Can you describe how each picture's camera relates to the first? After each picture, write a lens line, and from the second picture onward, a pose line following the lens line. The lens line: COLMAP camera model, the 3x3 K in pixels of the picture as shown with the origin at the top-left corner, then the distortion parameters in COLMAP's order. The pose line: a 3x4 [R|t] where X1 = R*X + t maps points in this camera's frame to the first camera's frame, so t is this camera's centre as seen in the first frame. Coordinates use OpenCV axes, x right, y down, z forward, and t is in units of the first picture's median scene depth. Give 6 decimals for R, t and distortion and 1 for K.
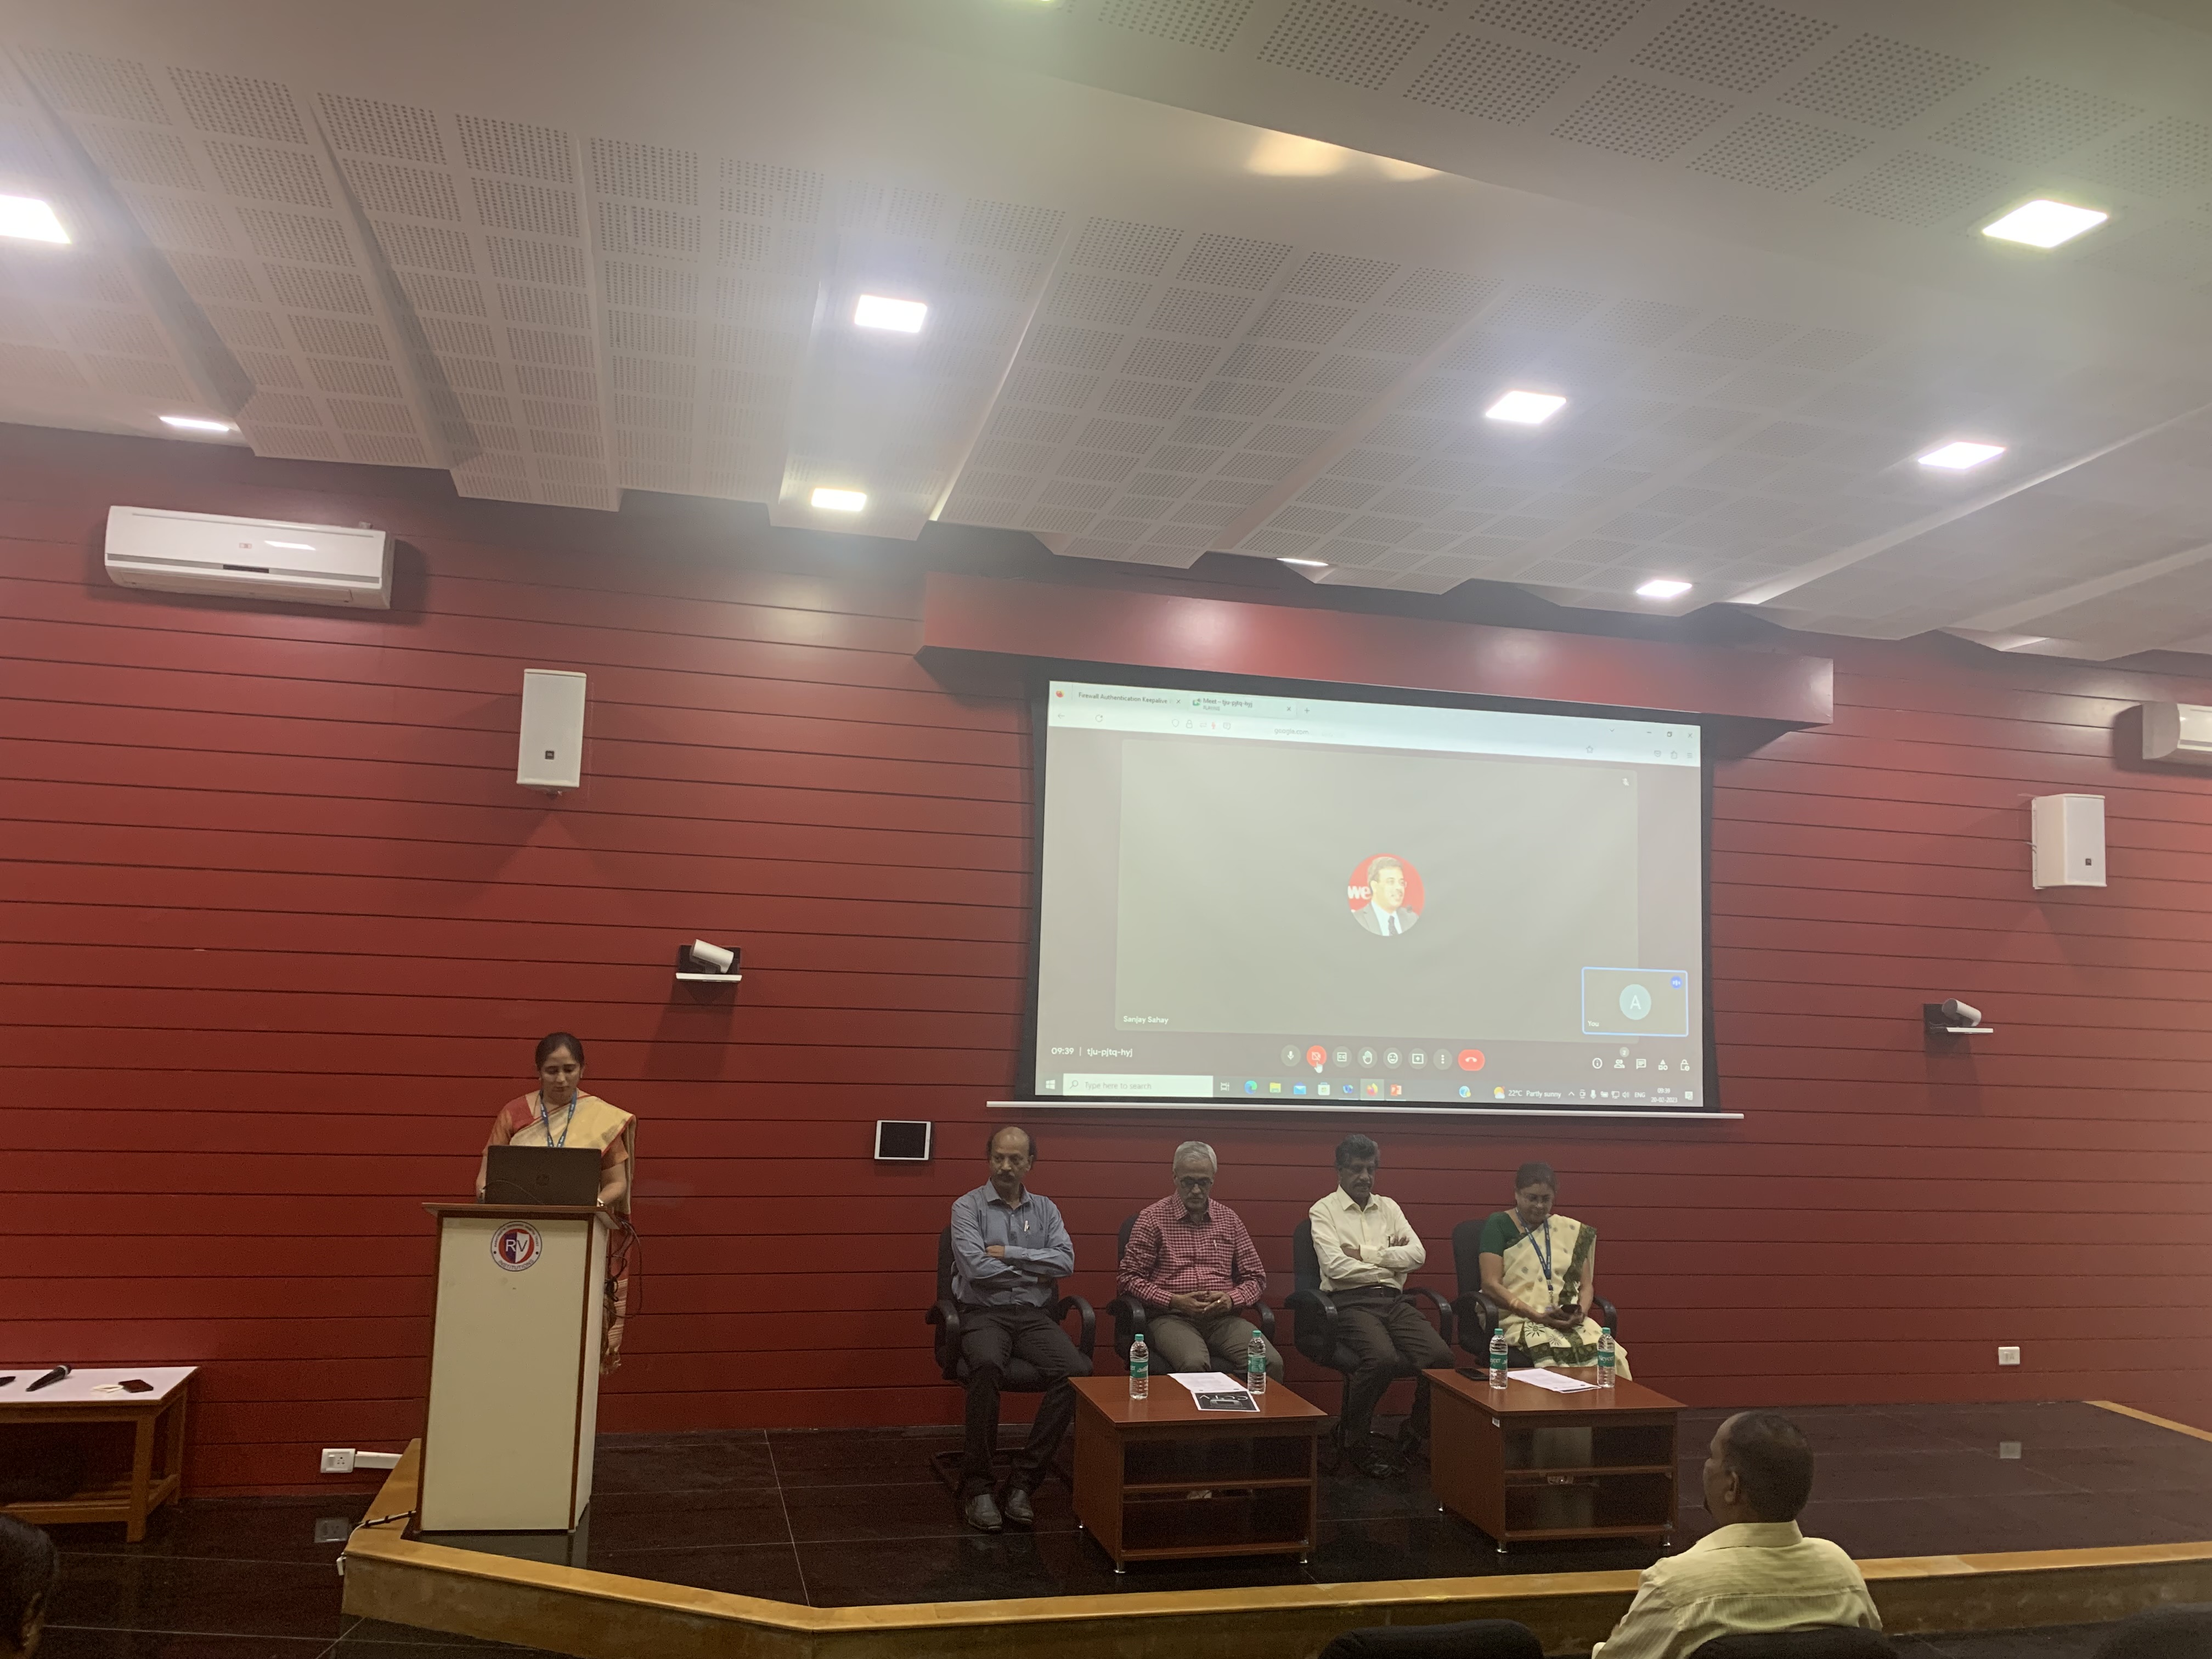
lens RADIAL K [[1664.8, 0, 1106.0], [0, 1664.8, 829.5], [0, 0, 1]] dist [0.144483, -0.330381]
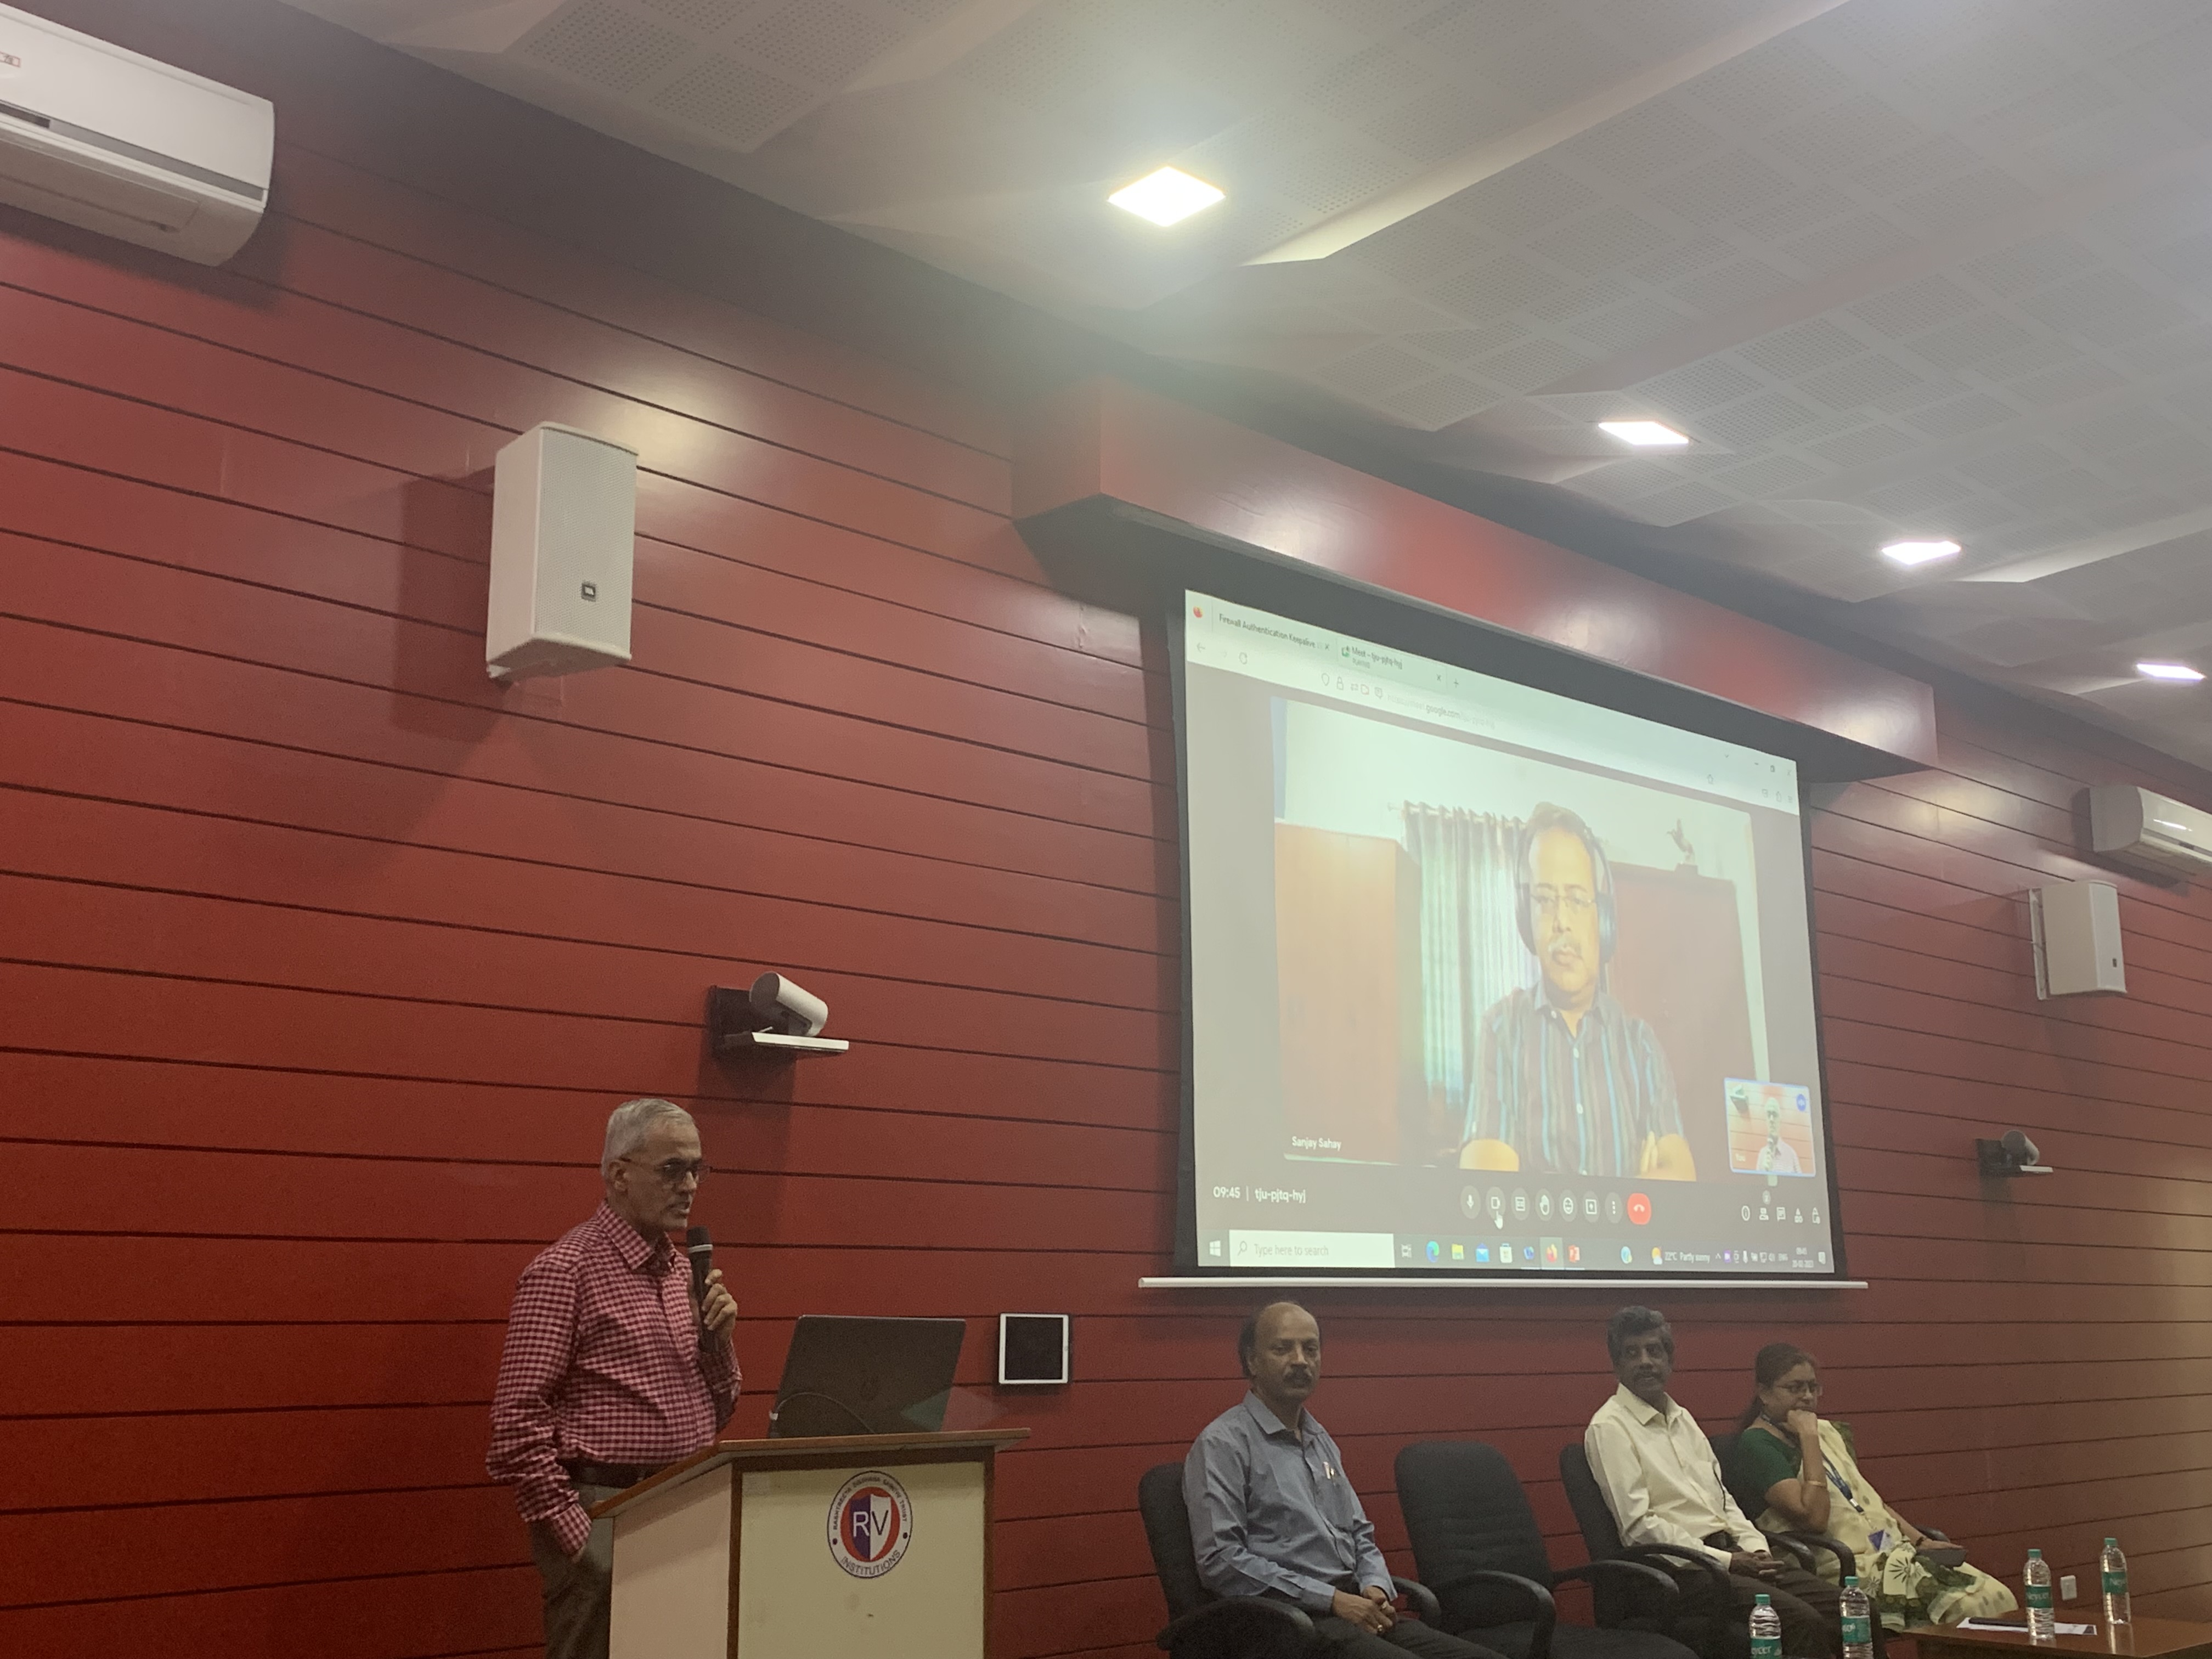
lens RADIAL K [[2340.8, 0, 1075.2], [0, 2340.8, 836.3], [0, 0, 1]] dist [0.134730, -0.274704]
pose [[0.866281, 0.057242, 0.496267, -0.485172], [-0.006202, 0.994569, -0.103893, 0.090172], [-0.499518, 0.086923, 0.861931, 0.276240]]
